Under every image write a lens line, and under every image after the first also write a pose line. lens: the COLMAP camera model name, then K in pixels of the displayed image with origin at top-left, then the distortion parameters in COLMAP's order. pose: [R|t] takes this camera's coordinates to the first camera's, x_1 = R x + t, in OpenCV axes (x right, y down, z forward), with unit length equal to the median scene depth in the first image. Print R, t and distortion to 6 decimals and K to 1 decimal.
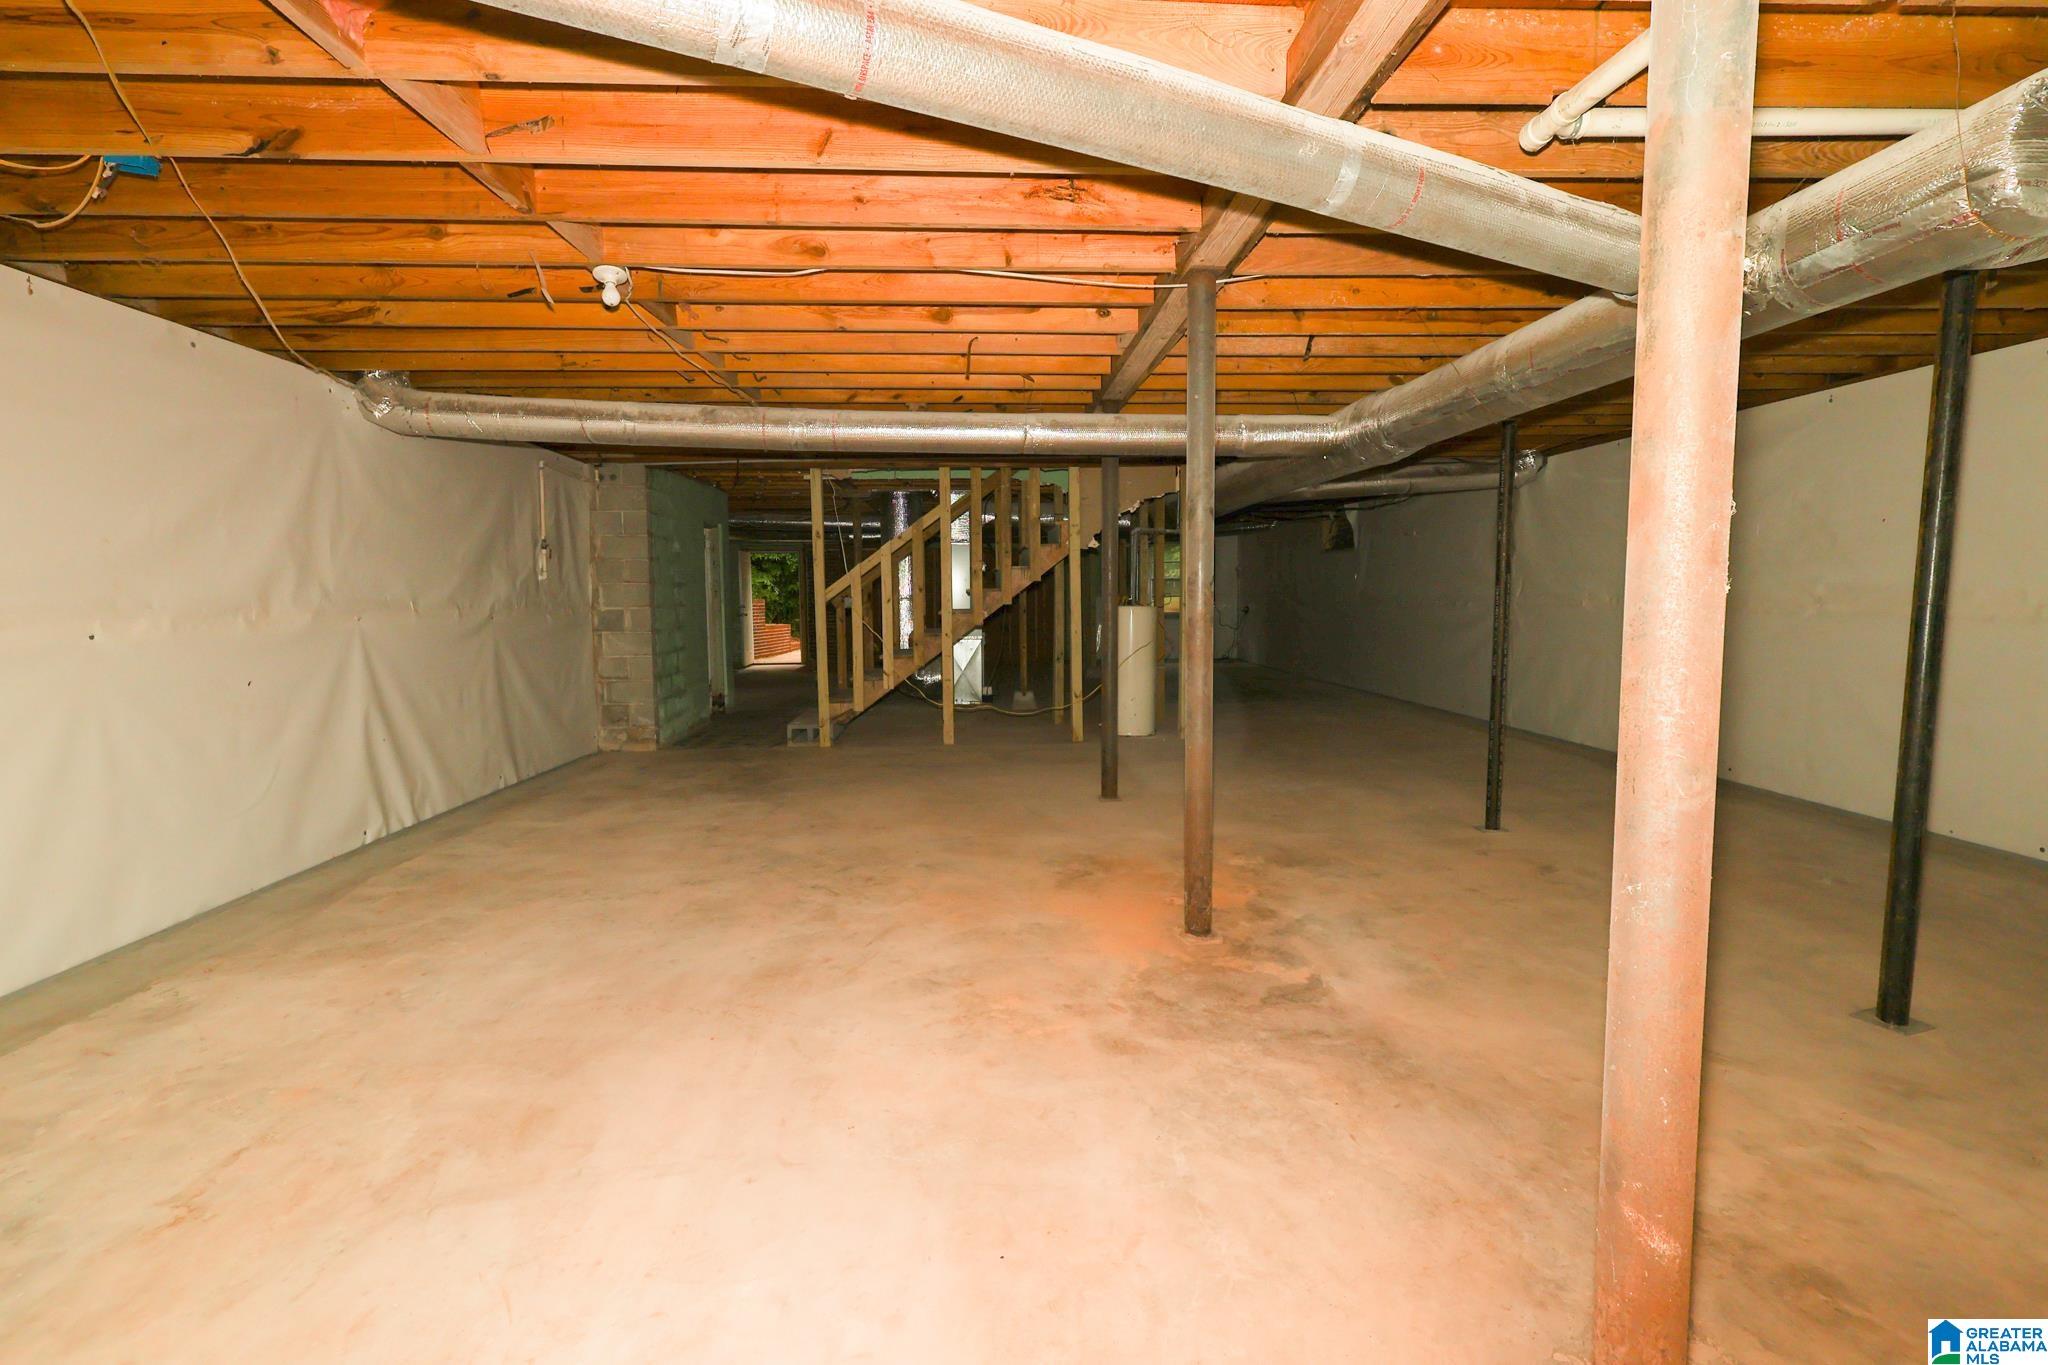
lens RADIAL K [[956.9, 0, 1029.0], [0, 956.9, 684.1], [0, 0, 1]] dist [-0.002590, 0.003211]
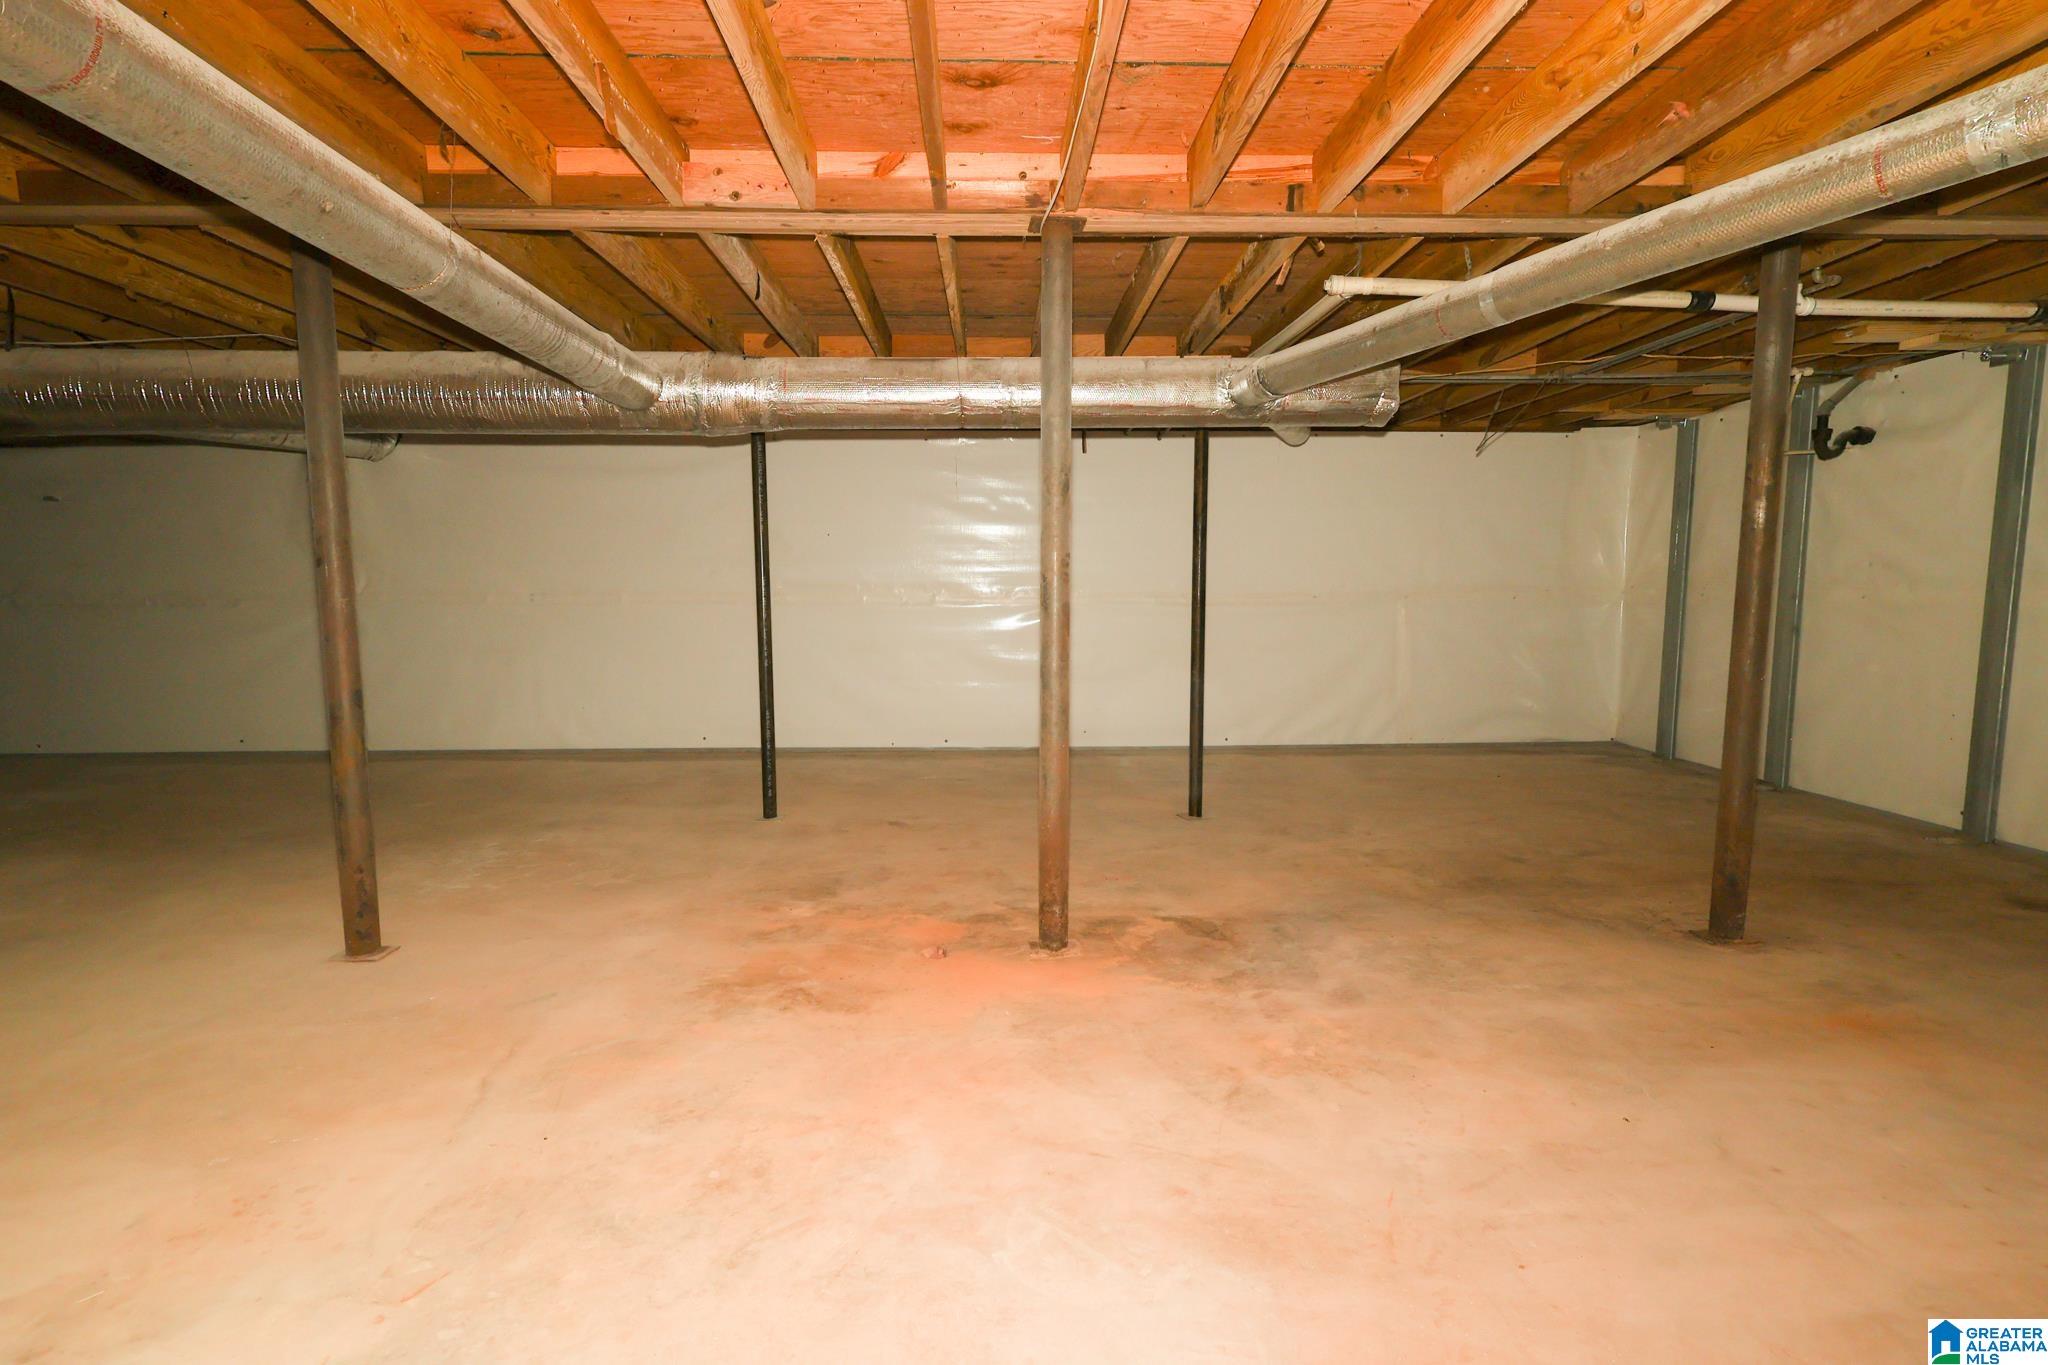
lens RADIAL K [[956.9, 0, 1011.9], [0, 956.9, 695.9], [0, 0, 1]] dist [-0.002590, 0.003211]
pose [[0.034166, -0.109693, 0.993378, -0.806127], [0.094989, 0.989815, 0.106033, -0.095757], [-0.994892, 0.090737, 0.044238, 1.083858]]
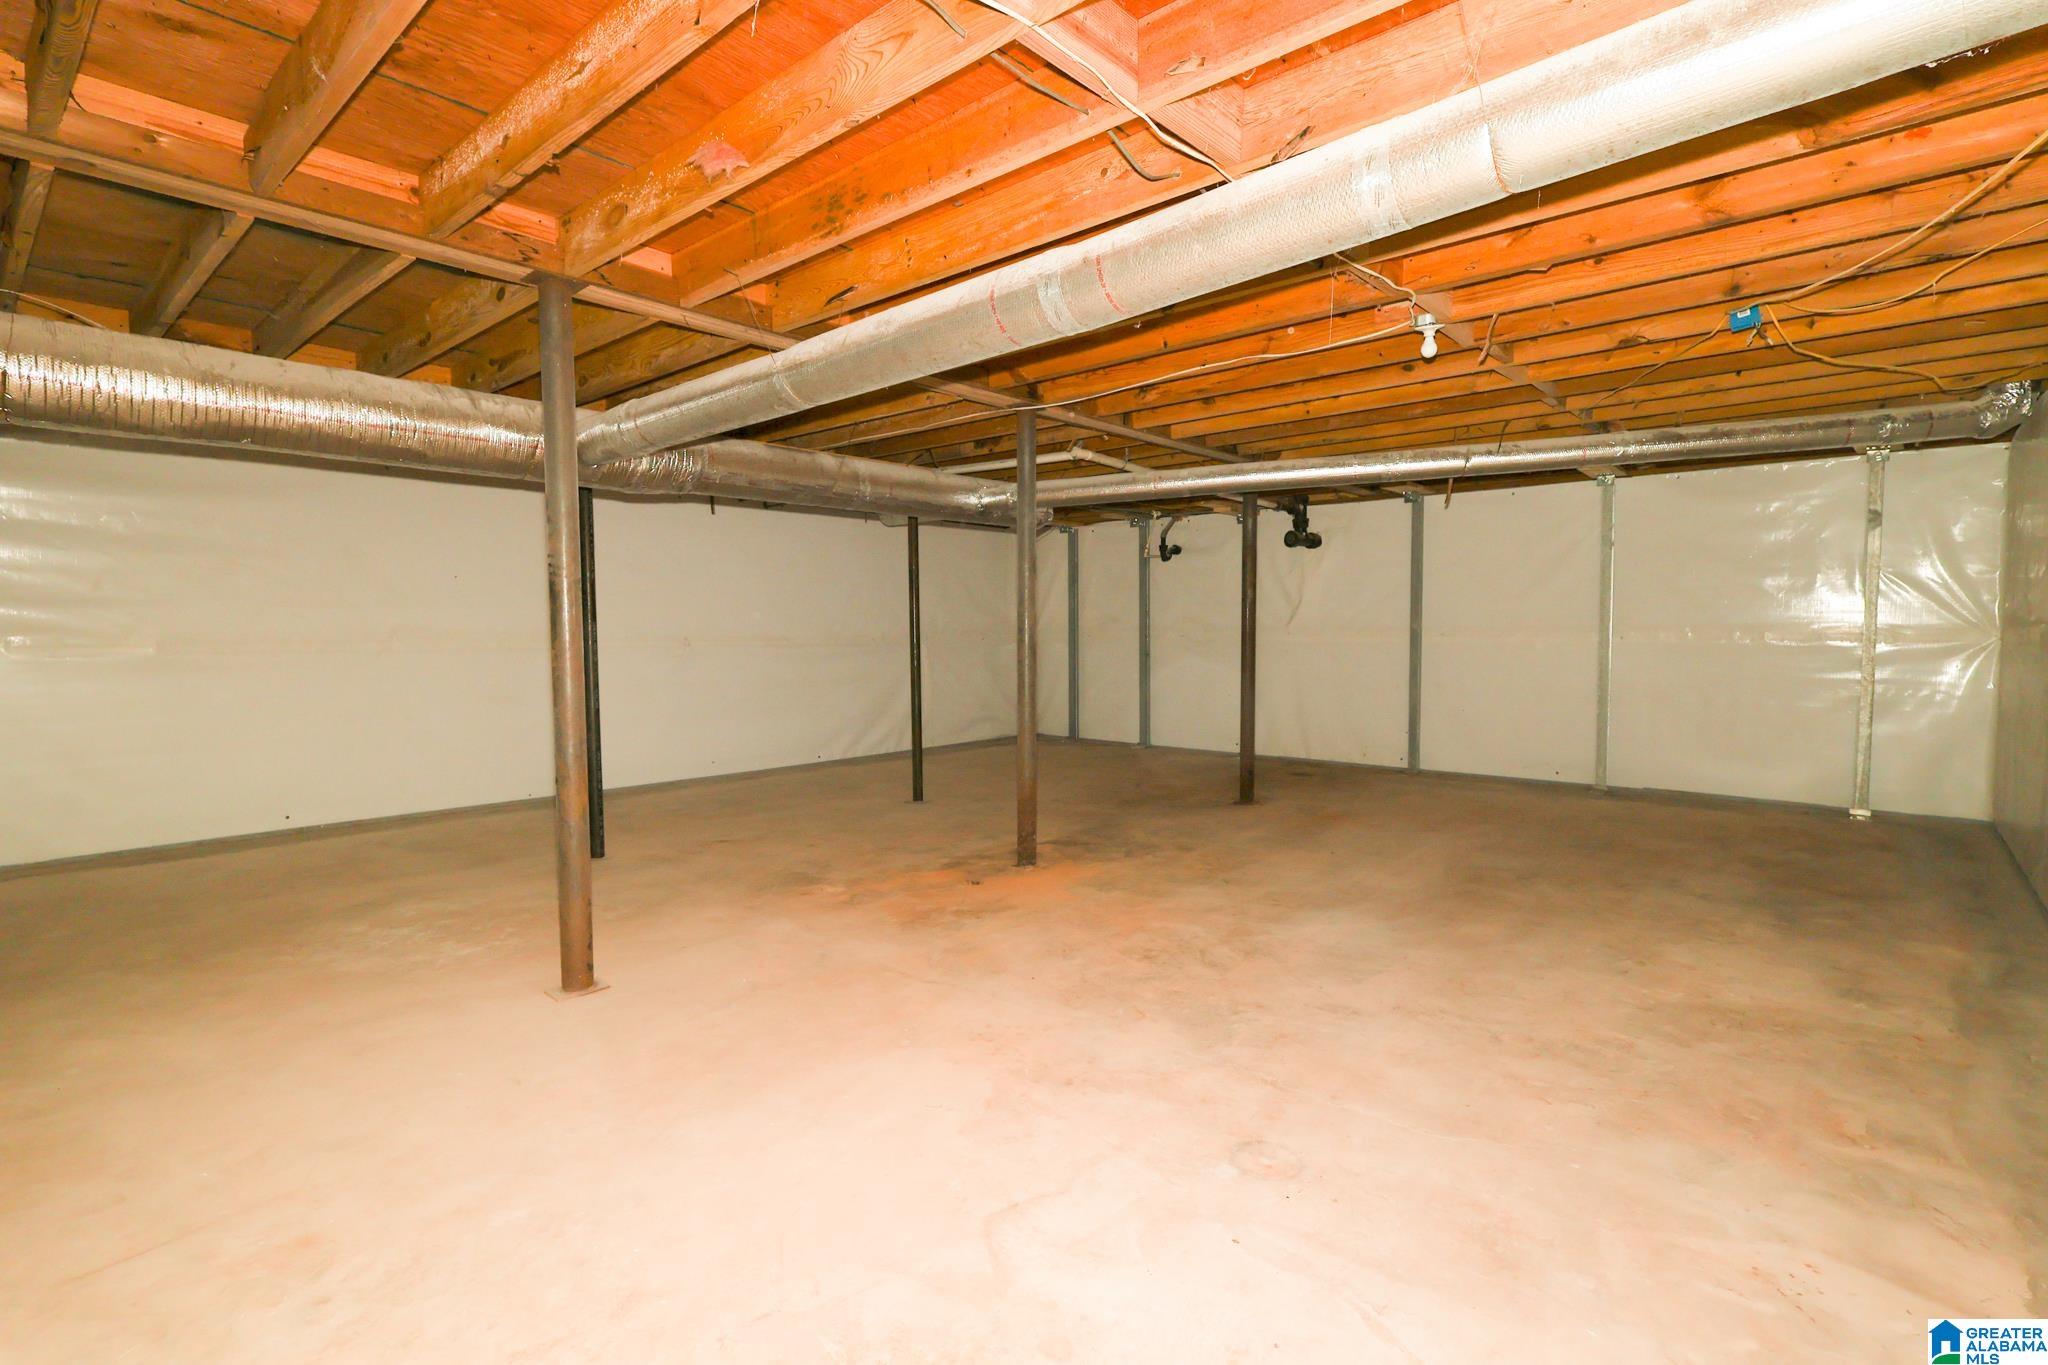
lens RADIAL K [[956.9, 0, 1021.0], [0, 956.9, 678.0], [0, 0, 1]] dist [-0.002590, 0.003211]
pose [[-0.706160, -0.020645, 0.707752, -0.906900], [0.079874, 0.990872, 0.108598, -0.188004], [-0.703533, 0.133218, -0.698065, 2.179057]]
